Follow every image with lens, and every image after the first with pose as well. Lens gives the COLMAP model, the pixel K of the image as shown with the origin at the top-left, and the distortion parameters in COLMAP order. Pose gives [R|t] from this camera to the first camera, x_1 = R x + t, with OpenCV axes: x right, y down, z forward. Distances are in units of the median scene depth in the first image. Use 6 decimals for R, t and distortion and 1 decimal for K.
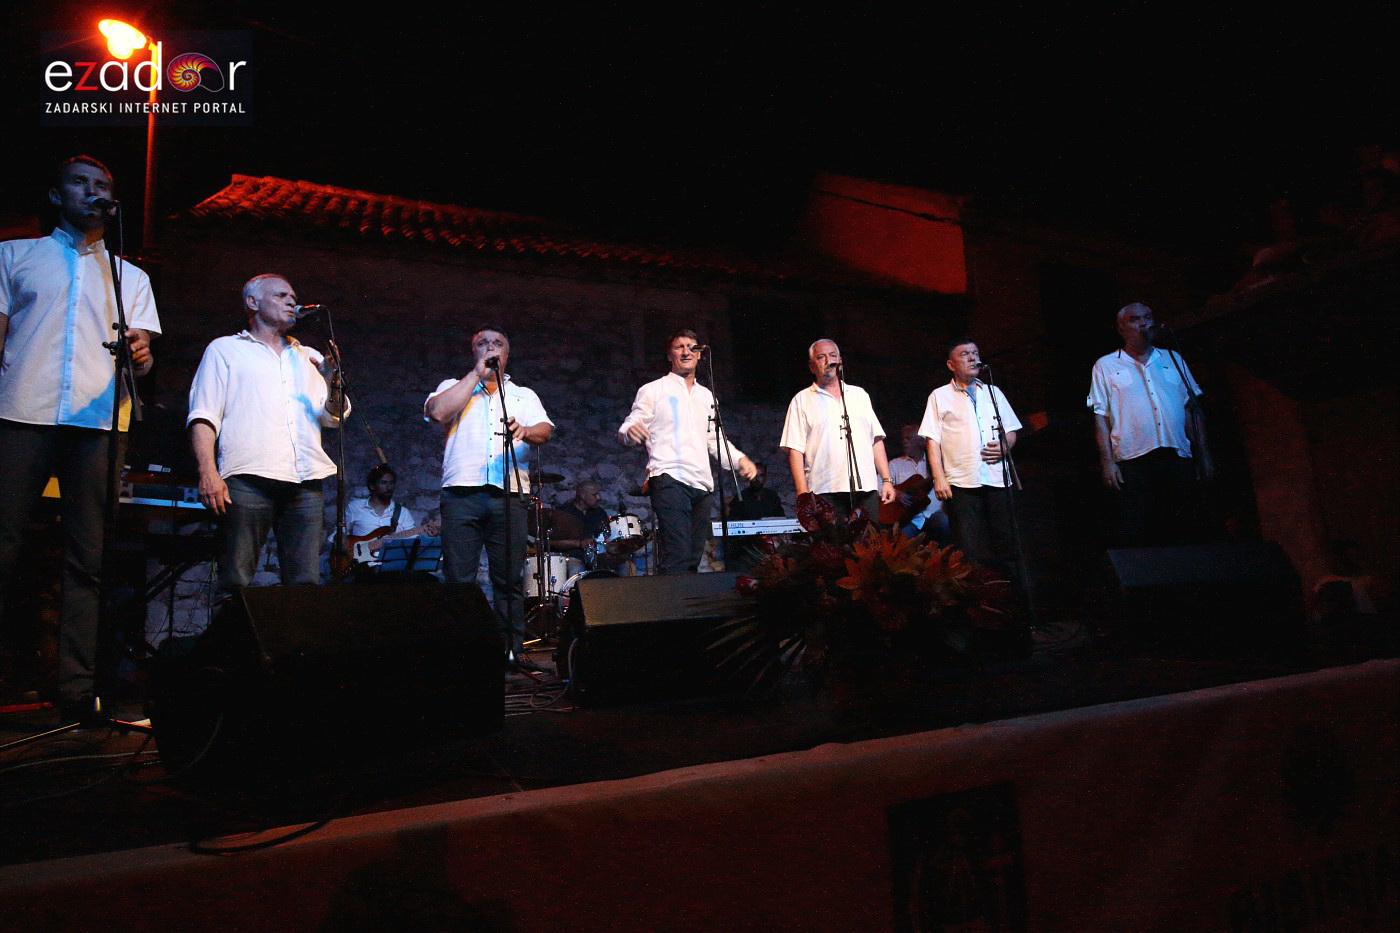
lens RADIAL K [[789.3, 0, 705.3], [0, 789.3, 476.6], [0, 0, 1]] dist [0.007147, -0.000493]
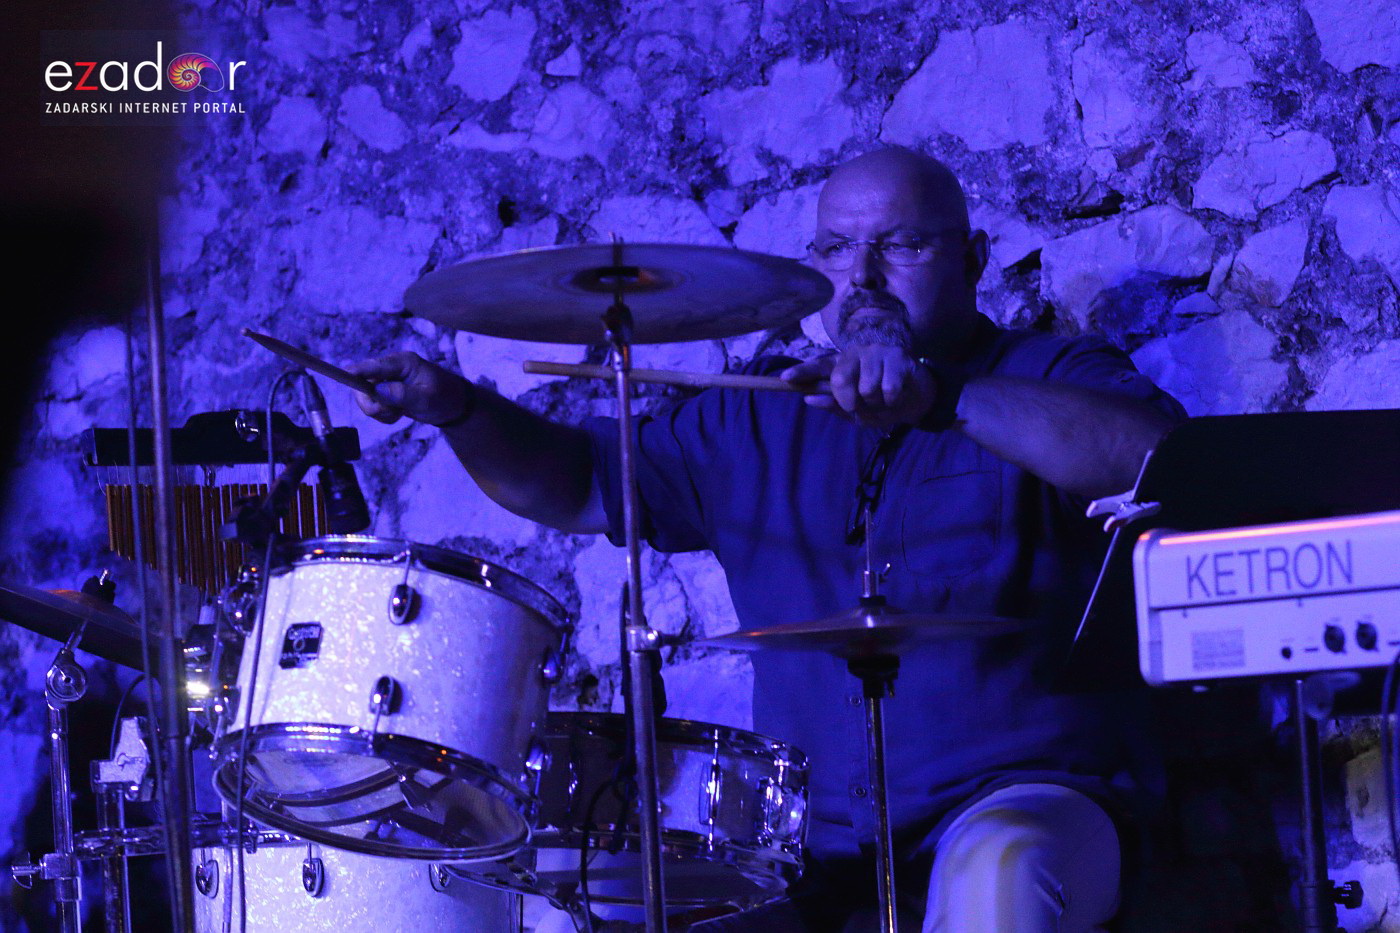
lens RADIAL K [[5532.3, 0, 694.4], [0, 5532.3, 464.0], [0, 0, 1]] dist [-0.089879, 0.000000]
pose [[0.406395, -0.018129, -0.913518, 0.621644], [0.160007, 0.985765, 0.051620, 0.001109], [0.899578, -0.167148, 0.403511, 0.637889]]
